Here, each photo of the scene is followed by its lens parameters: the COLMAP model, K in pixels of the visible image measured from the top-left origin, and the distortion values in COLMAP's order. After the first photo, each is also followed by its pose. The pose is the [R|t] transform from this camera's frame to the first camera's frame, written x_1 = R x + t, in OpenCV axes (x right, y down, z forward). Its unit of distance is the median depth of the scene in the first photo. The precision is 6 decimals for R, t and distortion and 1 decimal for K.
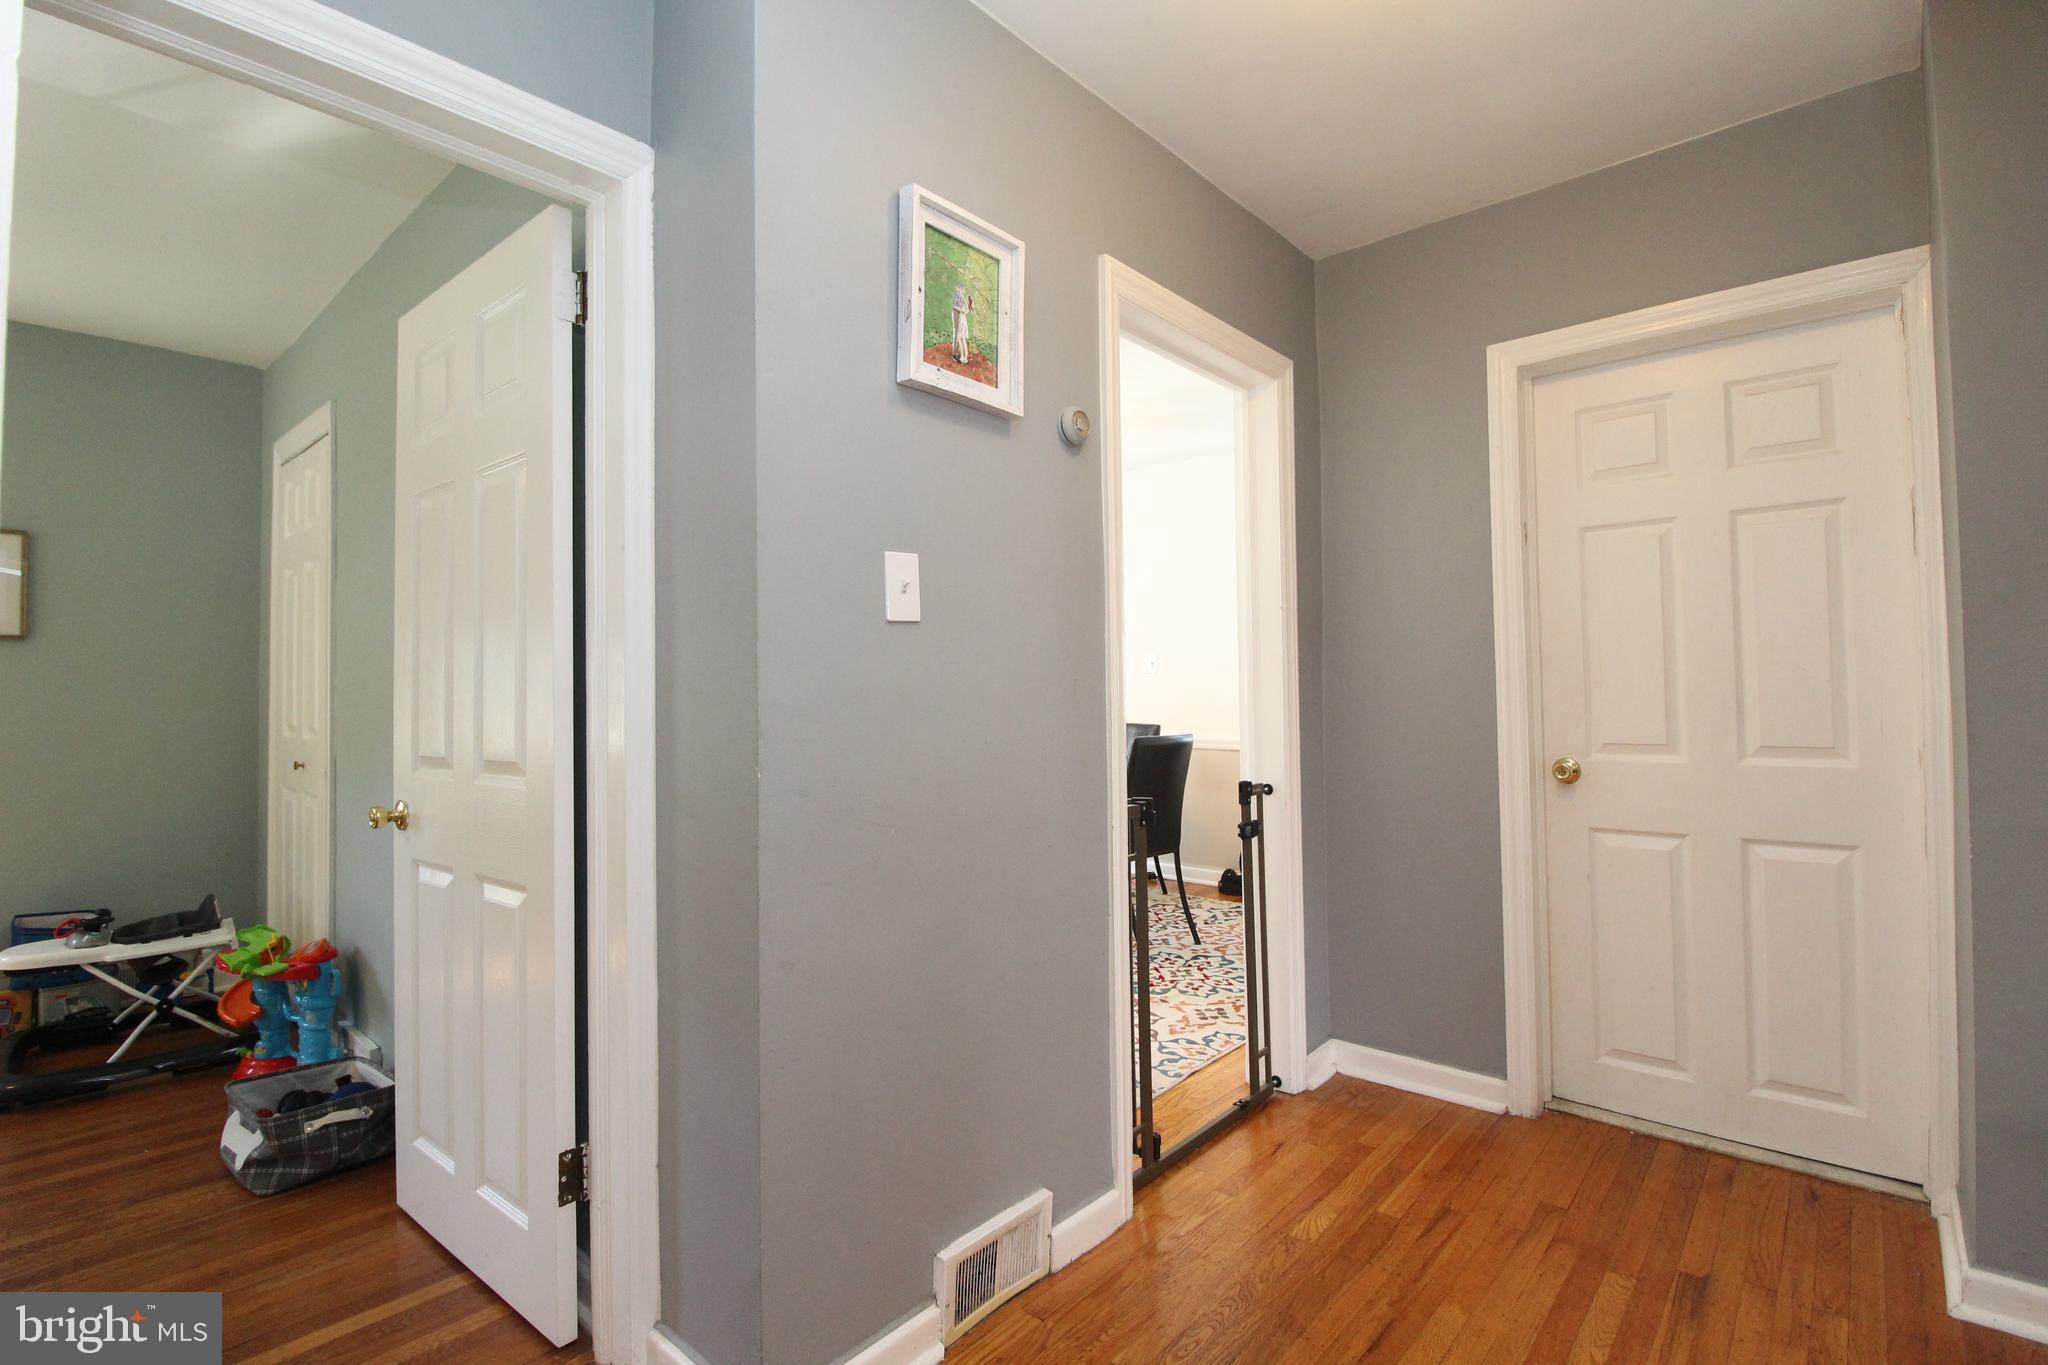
lens RADIAL K [[950.9, 0, 1017.5], [0, 950.9, 680.9], [0, 0, 1]] dist [-0.005712, -0.008573]
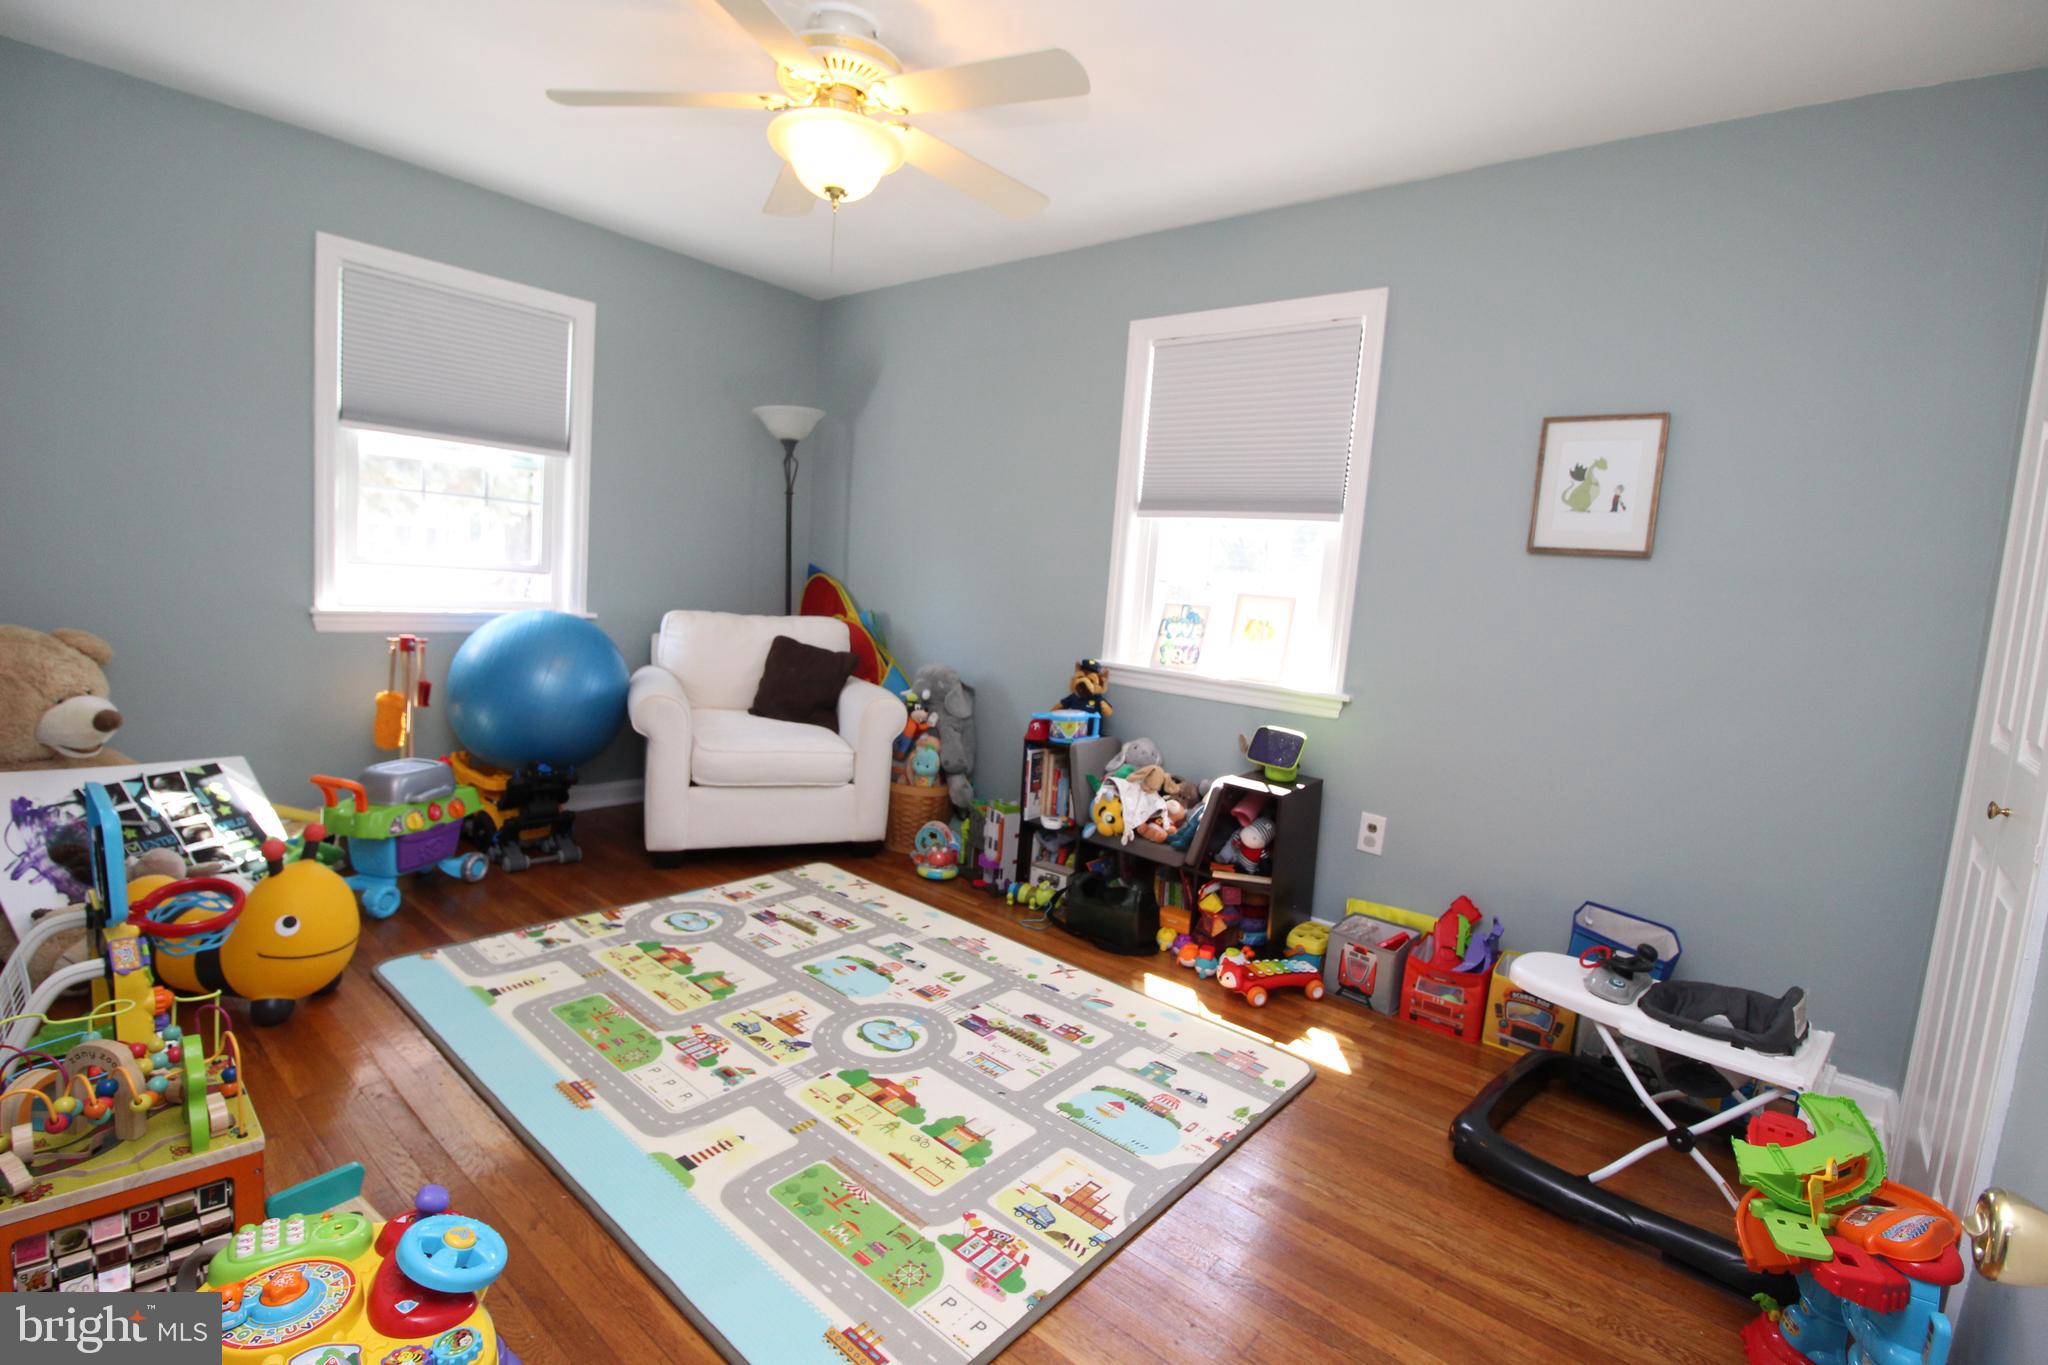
lens RADIAL K [[950.9, 0, 1016.2], [0, 950.9, 680.0], [0, 0, 1]] dist [-0.005712, -0.008573]
pose [[0.023064, 0.113181, -0.993307, -0.310353], [-0.063564, 0.991727, 0.111525, 0.000943], [0.997711, 0.060567, 0.030068, 0.489908]]
